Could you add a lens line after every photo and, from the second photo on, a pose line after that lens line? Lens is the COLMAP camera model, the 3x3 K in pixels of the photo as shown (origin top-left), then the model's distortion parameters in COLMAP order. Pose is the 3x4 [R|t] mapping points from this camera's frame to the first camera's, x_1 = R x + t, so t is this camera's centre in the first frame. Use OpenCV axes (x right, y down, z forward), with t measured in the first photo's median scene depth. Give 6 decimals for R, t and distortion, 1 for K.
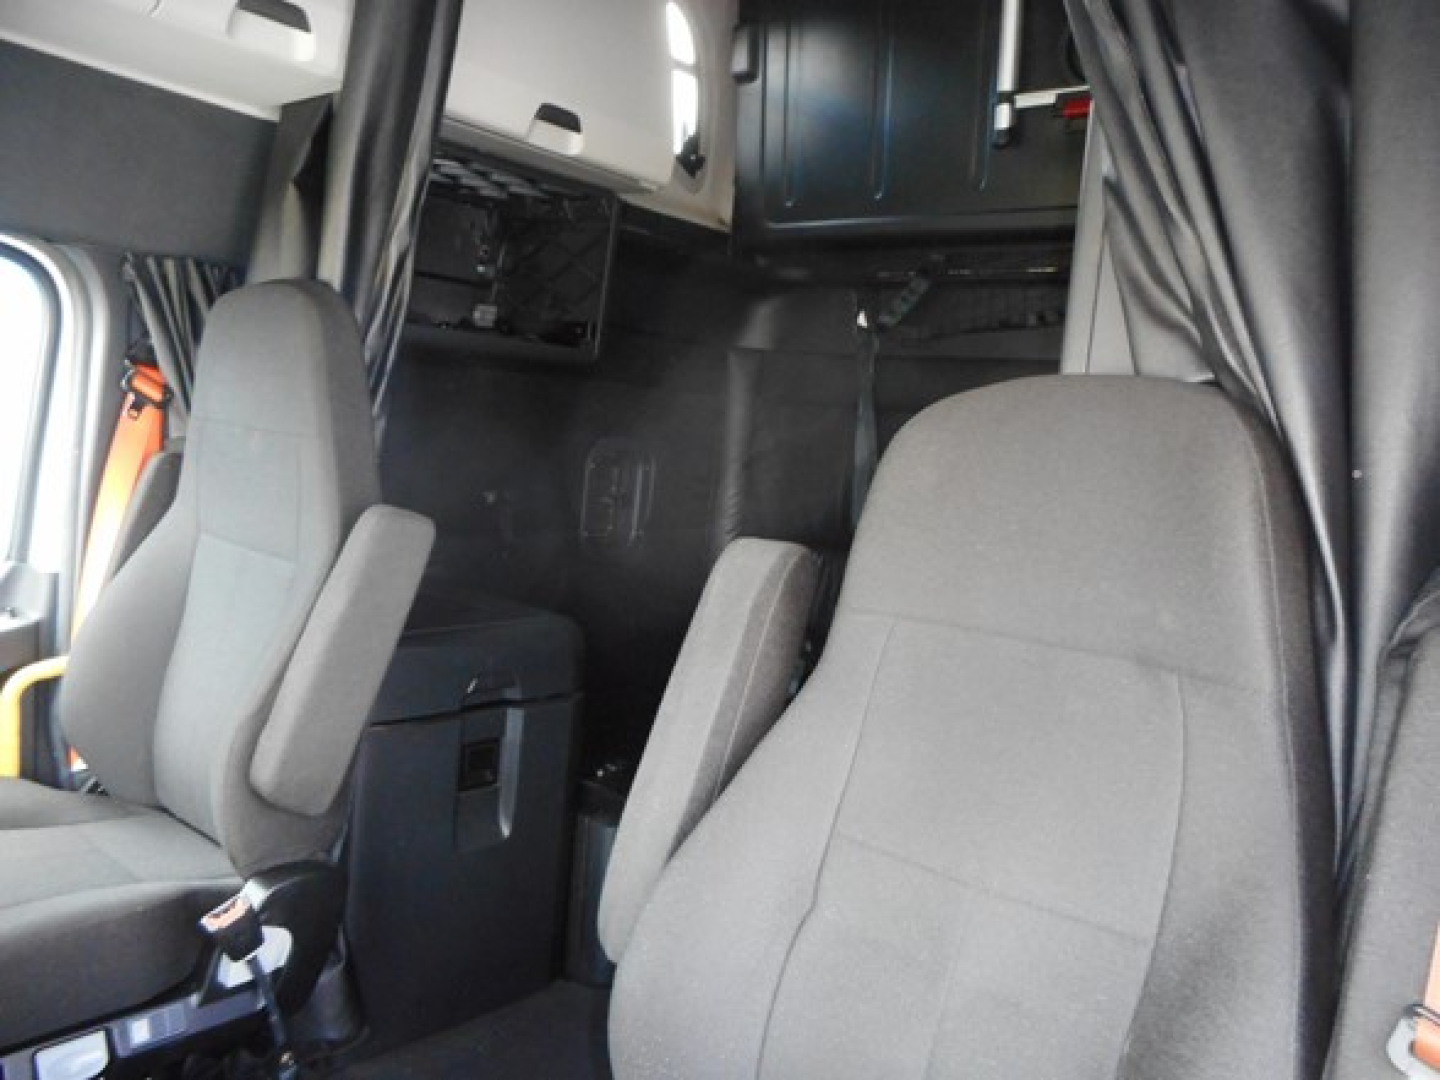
lens RADIAL K [[1140.4, 0, 720.0], [0, 1140.4, 540.0], [0, 0, 1]] dist [0.006068, 0.001610]
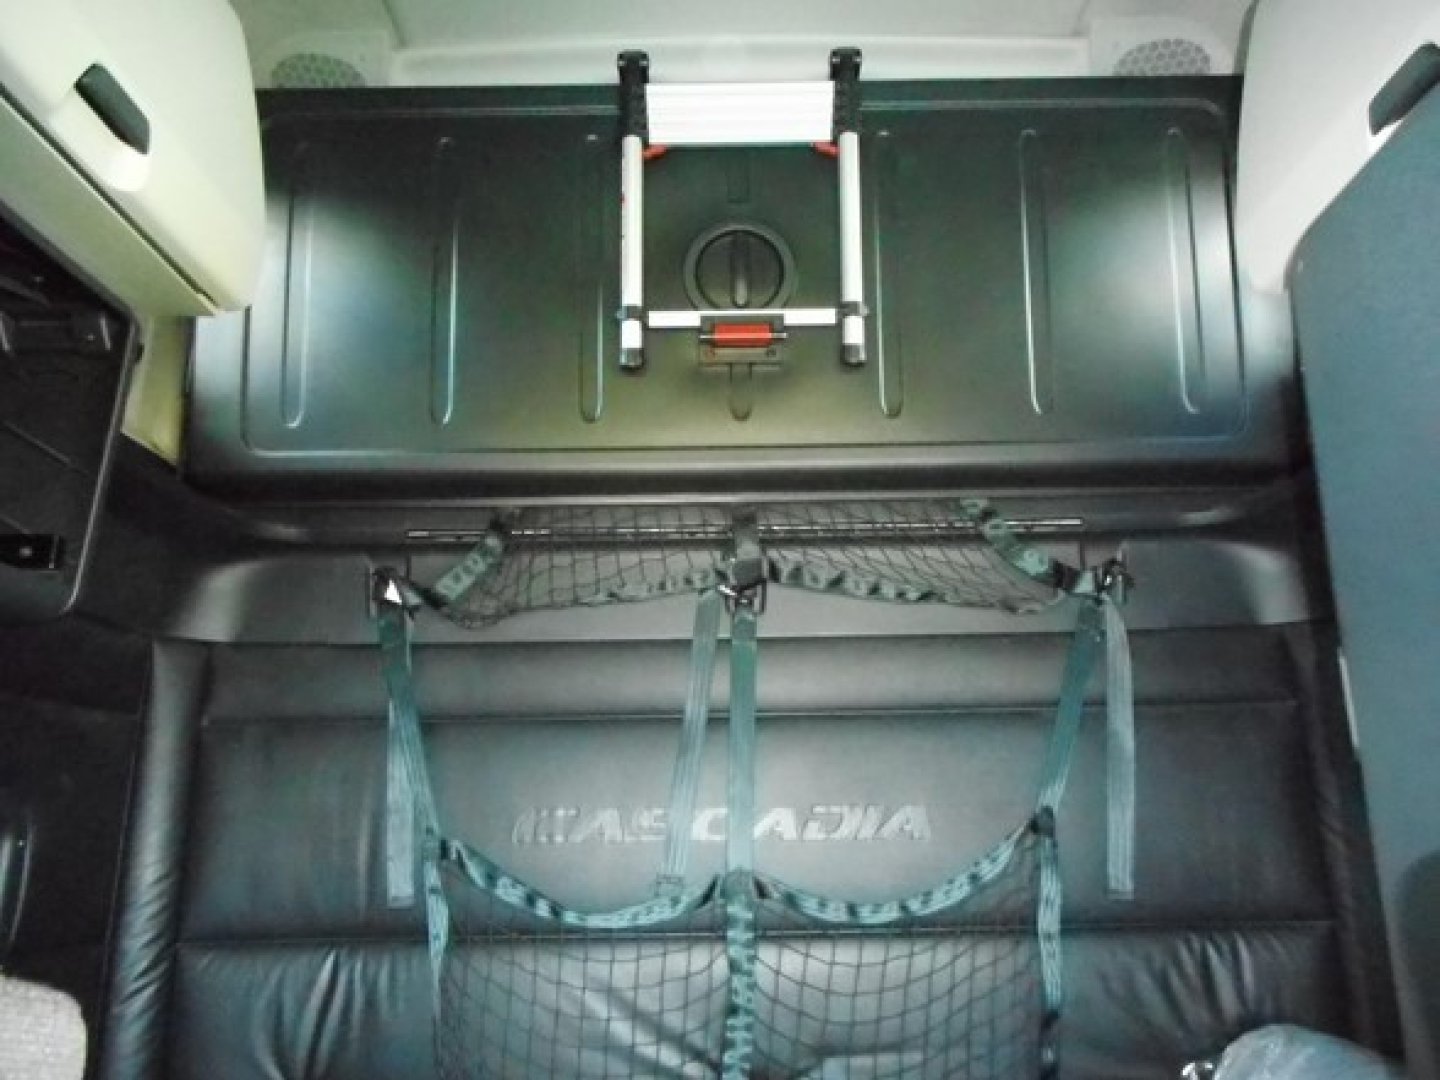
lens RADIAL K [[1094.1, 0, 718.8], [0, 1094.1, 573.6], [0, 0, 1]] dist [-0.079397, 0.113568]
pose [[0.740054, 0.048433, 0.670801, -0.217041], [0.151549, 0.959743, -0.236489, -0.017123], [-0.655250, 0.276674, 0.702921, 0.469215]]
